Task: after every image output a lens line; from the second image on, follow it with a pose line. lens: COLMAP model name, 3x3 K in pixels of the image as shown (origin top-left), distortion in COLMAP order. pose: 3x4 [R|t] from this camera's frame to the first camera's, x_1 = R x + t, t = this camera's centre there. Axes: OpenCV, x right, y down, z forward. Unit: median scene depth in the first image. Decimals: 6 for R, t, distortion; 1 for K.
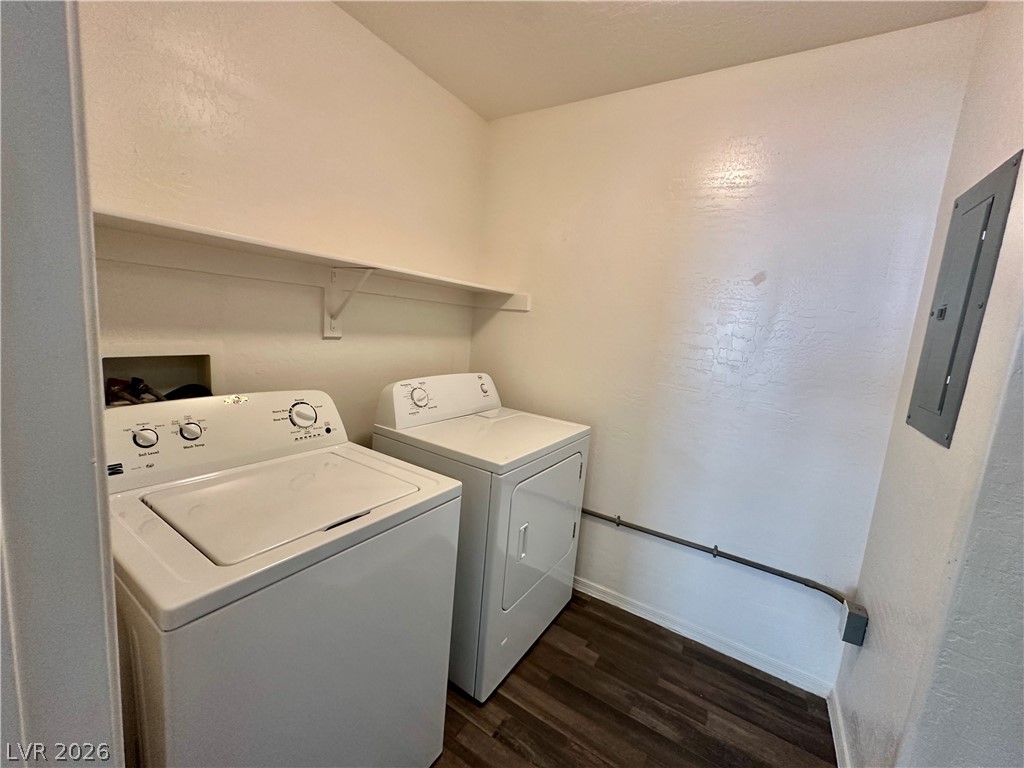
lens RADIAL K [[407.2, 0, 512.9], [0, 407.2, 387.7], [0, 0, 1]] dist [-0.002055, -0.000156]
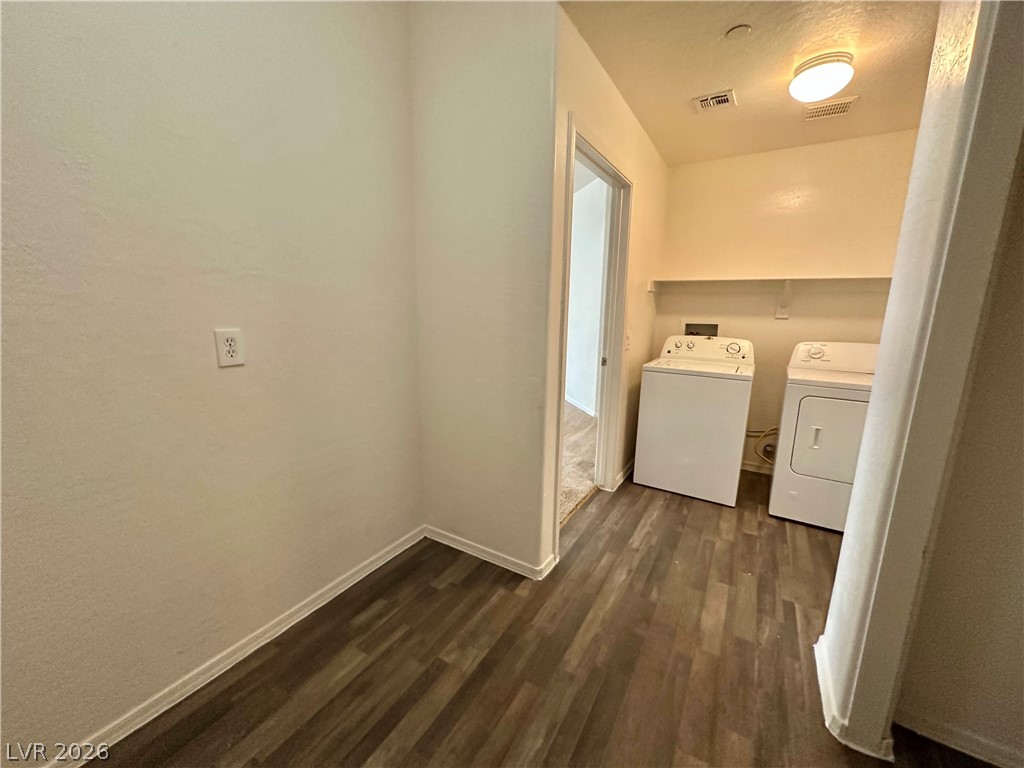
lens RADIAL K [[407.2, 0, 511.3], [0, 407.2, 383.2], [0, 0, 1]] dist [-0.002055, -0.000156]
pose [[0.028801, 0.118937, -0.992484, 1.583349], [-0.166007, 0.979677, 0.112585, 0.185439], [0.985704, 0.161517, 0.047960, -0.305930]]
